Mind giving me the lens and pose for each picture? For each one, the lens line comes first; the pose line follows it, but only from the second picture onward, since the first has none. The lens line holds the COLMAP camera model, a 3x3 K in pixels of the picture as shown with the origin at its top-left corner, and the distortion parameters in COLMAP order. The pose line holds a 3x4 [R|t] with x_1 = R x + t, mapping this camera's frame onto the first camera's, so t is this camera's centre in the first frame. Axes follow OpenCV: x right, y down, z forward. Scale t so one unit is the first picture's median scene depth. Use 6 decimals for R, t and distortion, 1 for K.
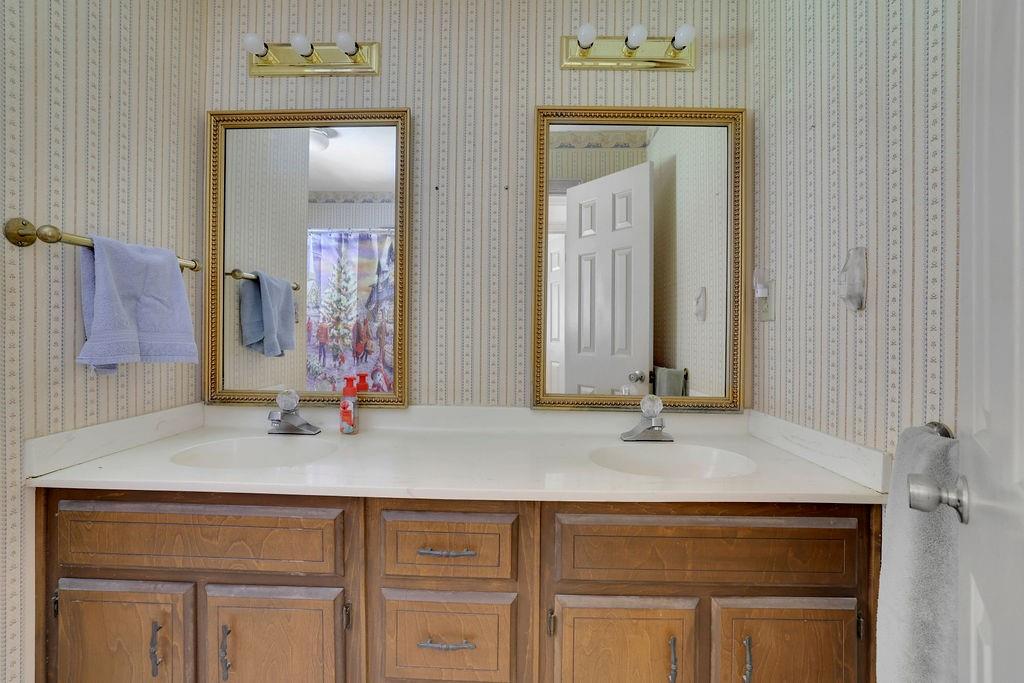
lens RADIAL K [[462.9, 0, 509.4], [0, 462.9, 329.6], [0, 0, 1]] dist [-0.000683, 0.000280]
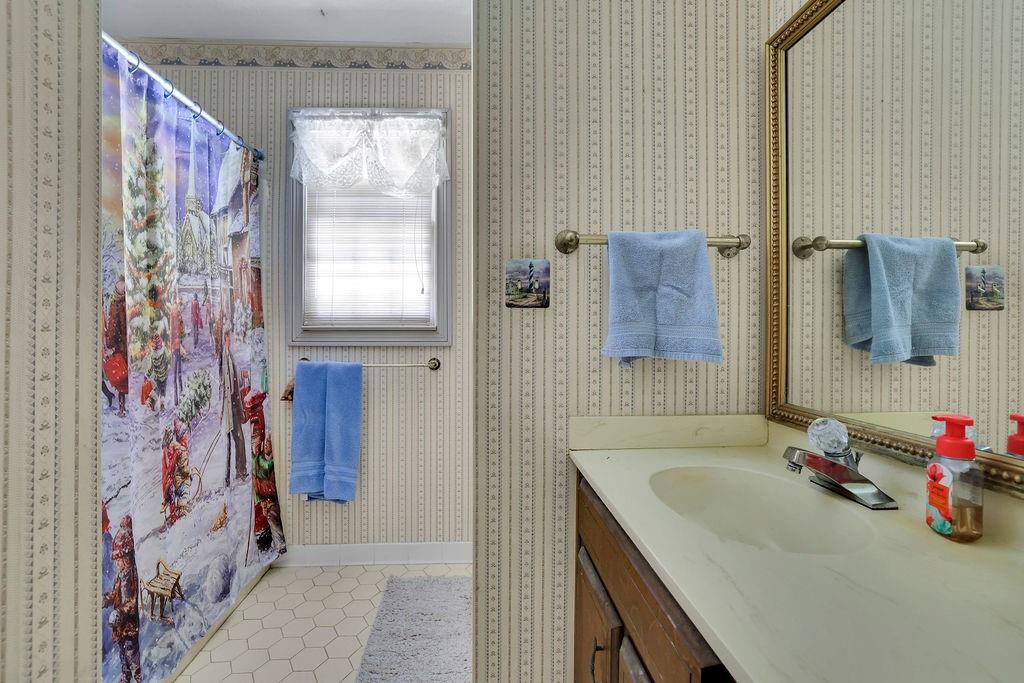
lens RADIAL K [[462.9, 0, 509.4], [0, 462.9, 329.6], [0, 0, 1]] dist [-0.000683, 0.000280]
pose [[0.083952, -0.009255, -0.996427, 0.083934], [0.003456, 0.999954, -0.008996, 0.017673], [0.996464, -0.002688, 0.083980, 0.504614]]
